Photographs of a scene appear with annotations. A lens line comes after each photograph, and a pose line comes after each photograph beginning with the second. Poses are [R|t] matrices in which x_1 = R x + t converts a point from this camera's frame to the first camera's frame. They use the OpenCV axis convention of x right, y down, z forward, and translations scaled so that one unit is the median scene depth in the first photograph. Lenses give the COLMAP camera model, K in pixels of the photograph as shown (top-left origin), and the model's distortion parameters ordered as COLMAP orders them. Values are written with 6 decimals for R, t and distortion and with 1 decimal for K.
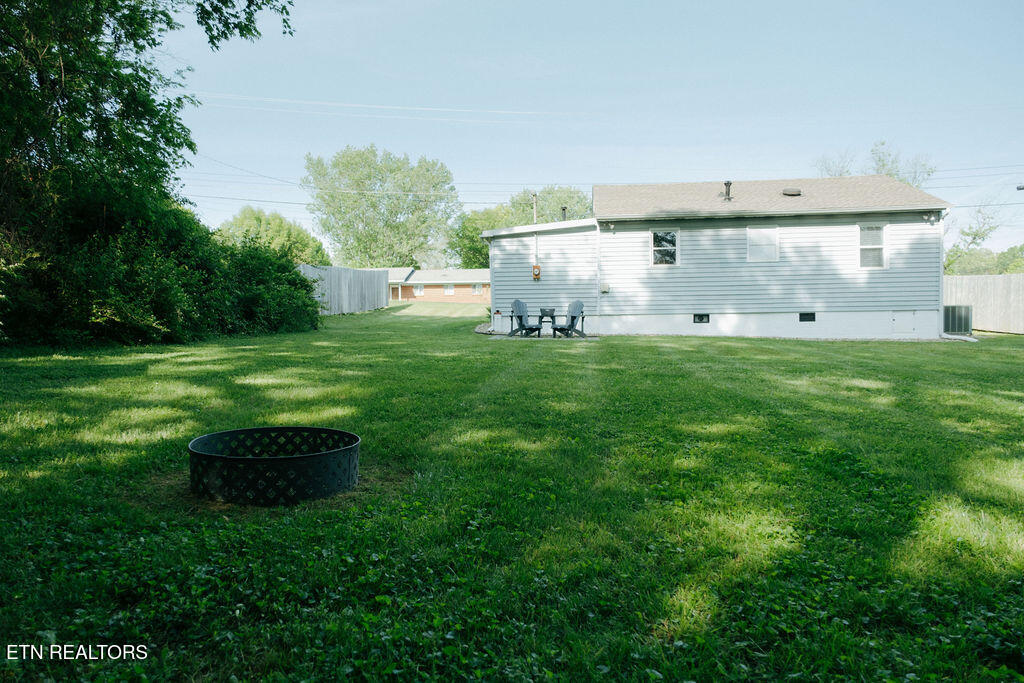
lens RADIAL K [[687.6, 0, 512.0], [0, 687.6, 341.5], [0, 0, 1]] dist [-0.006098, -0.002066]
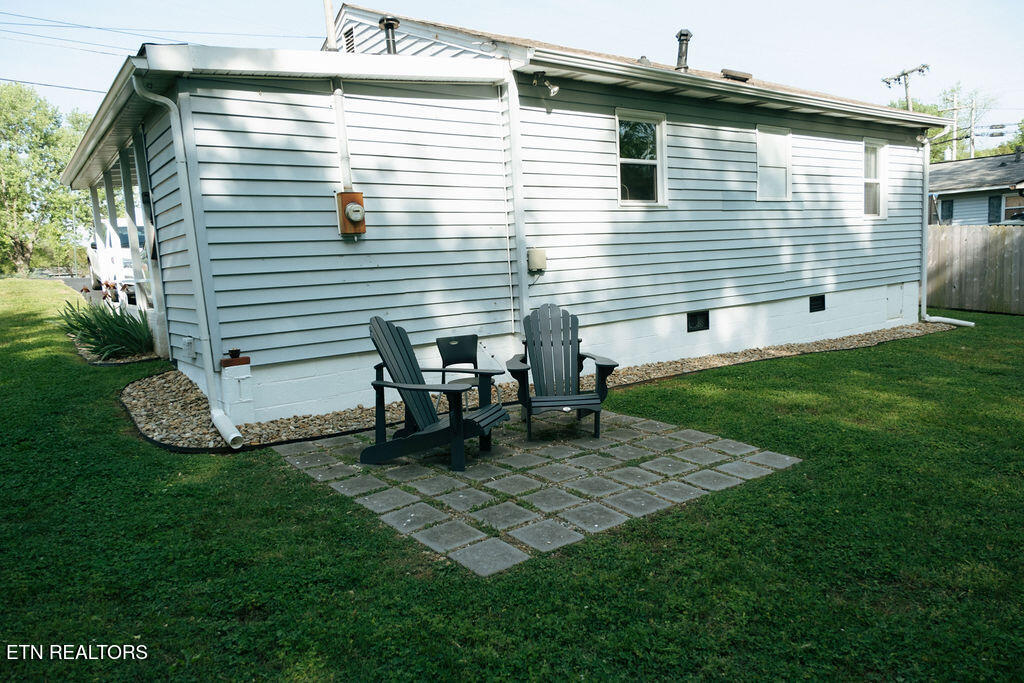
lens RADIAL K [[687.6, 0, 512.0], [0, 687.6, 341.5], [0, 0, 1]] dist [-0.006098, -0.002066]
pose [[0.746275, -0.109023, 0.656648, -0.123710], [0.038399, 0.991904, 0.121044, -0.080354], [-0.664529, -0.065117, 0.744420, 0.732372]]
